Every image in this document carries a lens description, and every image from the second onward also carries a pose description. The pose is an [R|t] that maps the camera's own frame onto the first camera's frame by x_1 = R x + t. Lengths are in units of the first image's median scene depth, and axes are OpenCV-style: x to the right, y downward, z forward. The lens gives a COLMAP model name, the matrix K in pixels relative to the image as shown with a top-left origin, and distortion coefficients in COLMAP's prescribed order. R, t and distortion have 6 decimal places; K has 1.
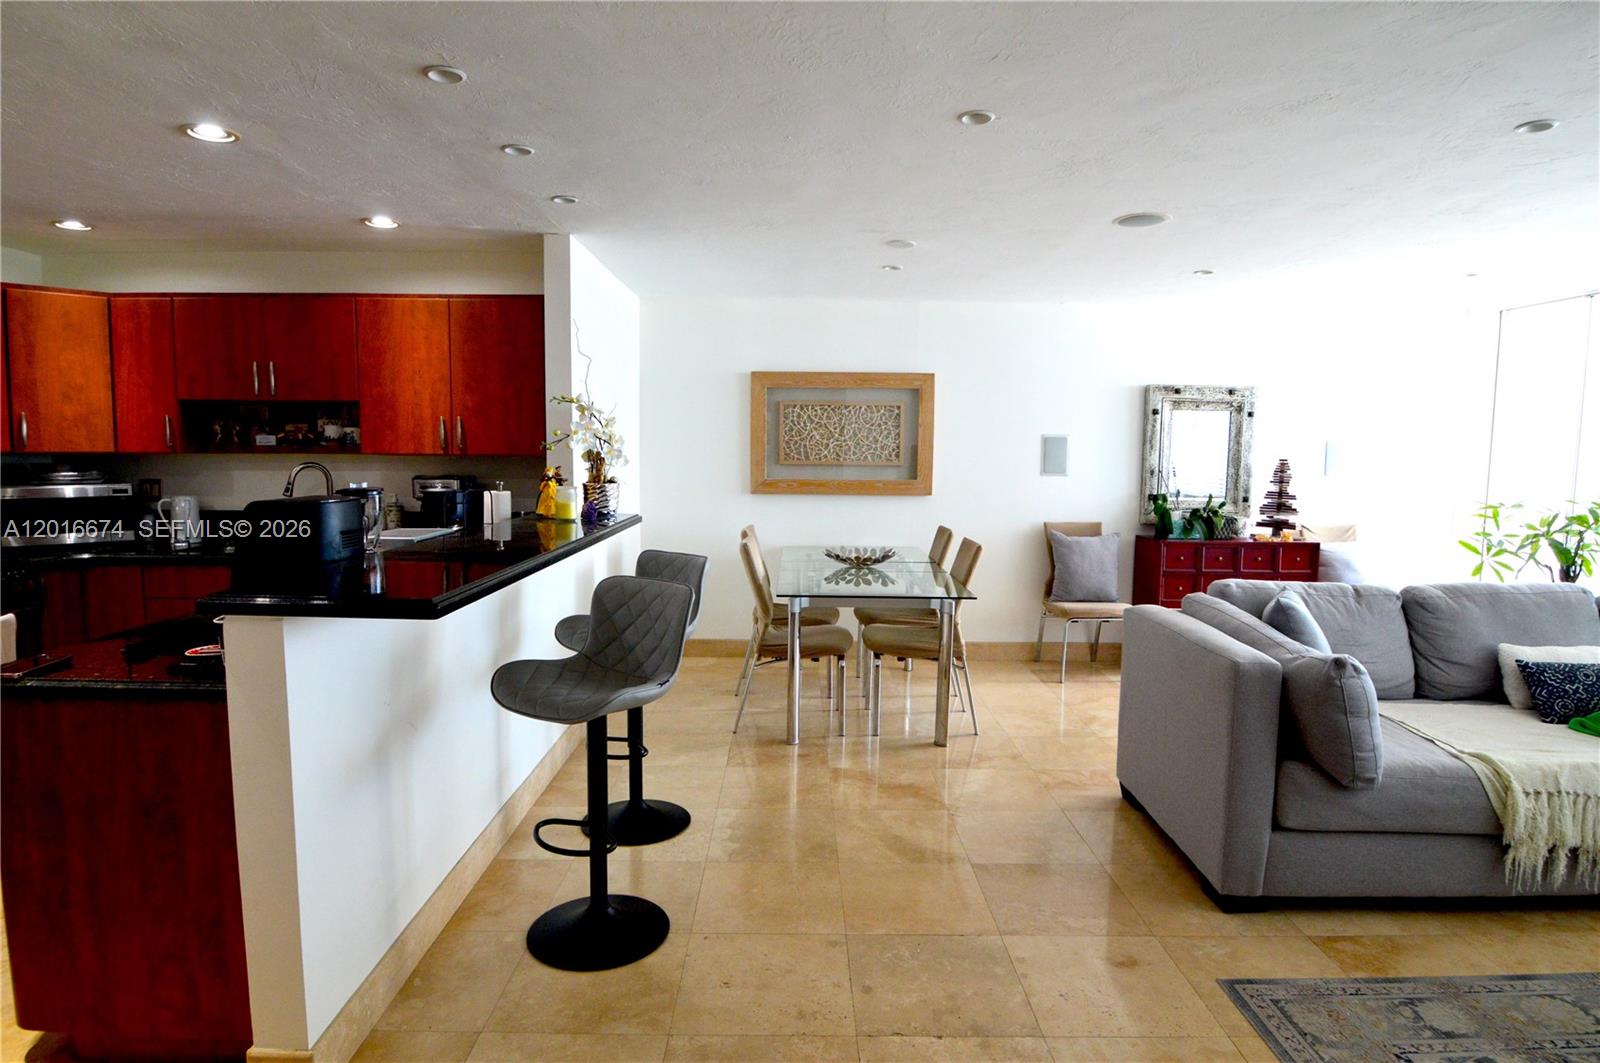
lens RADIAL K [[892.7, 0, 803.1], [0, 892.7, 534.6], [0, 0, 1]] dist [-0.005752, -0.012140]
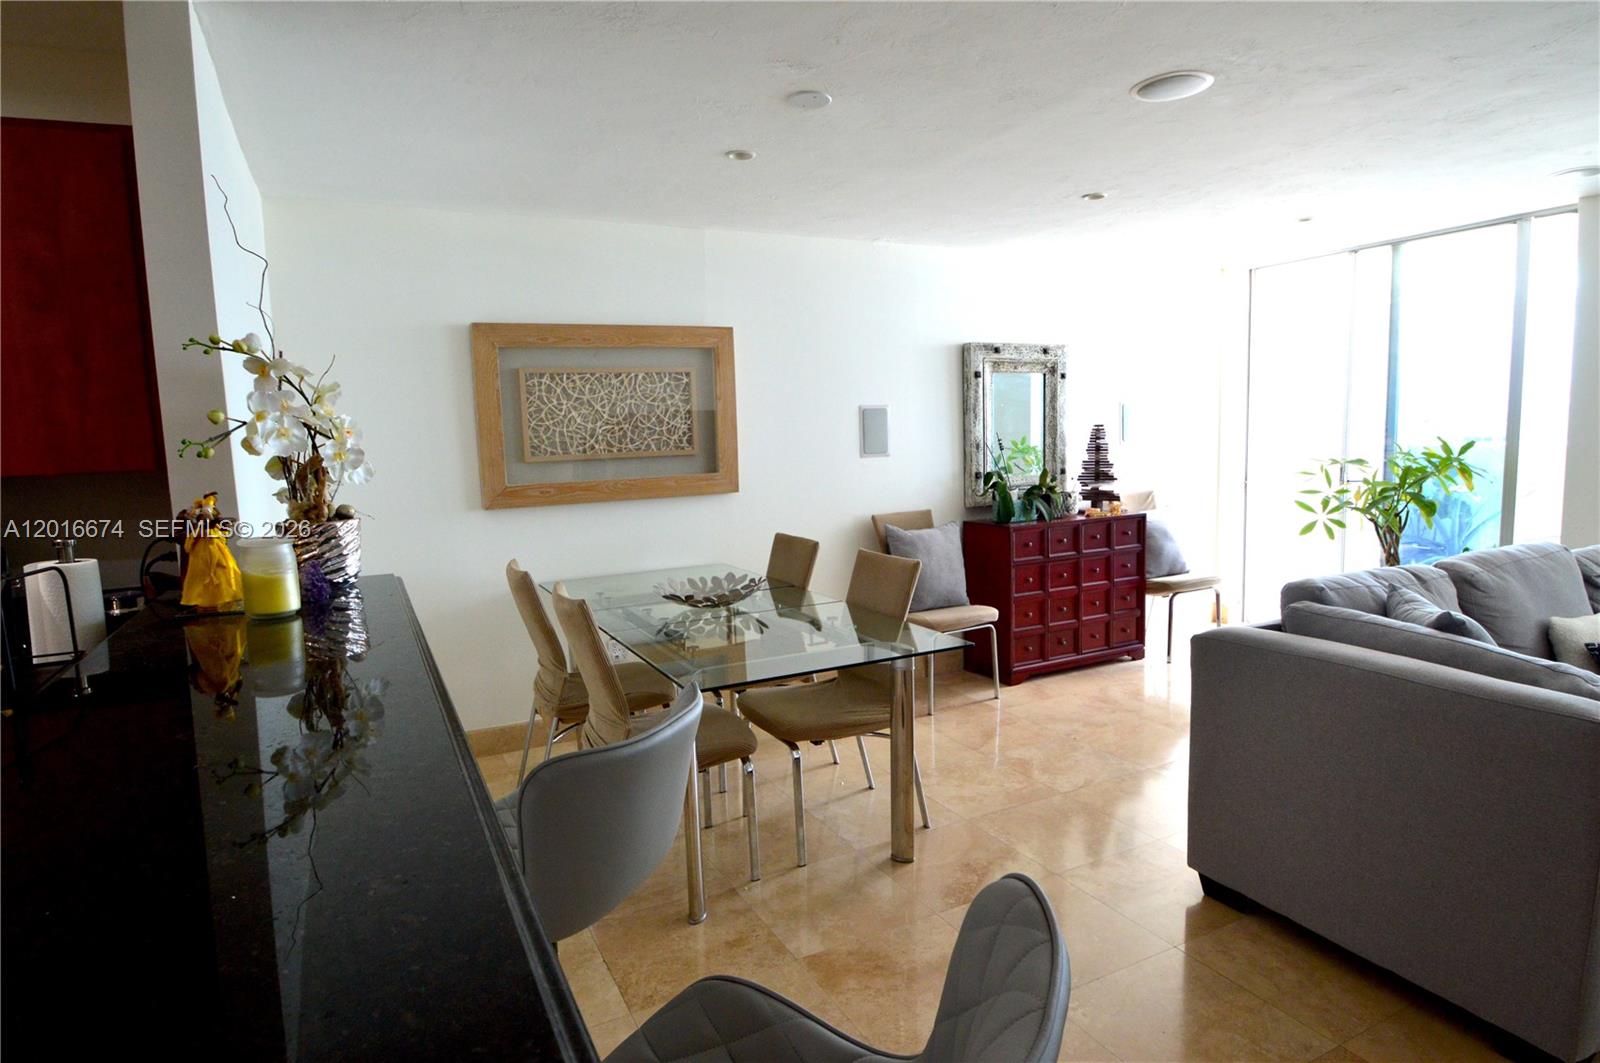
lens RADIAL K [[892.7, 0, 803.1], [0, 892.7, 534.6], [0, 0, 1]] dist [-0.005752, -0.012140]
pose [[0.894729, -0.093464, 0.436720, -0.138263], [0.087129, 0.995597, 0.034567, -0.030183], [-0.438028, 0.007122, 0.898933, 0.310582]]
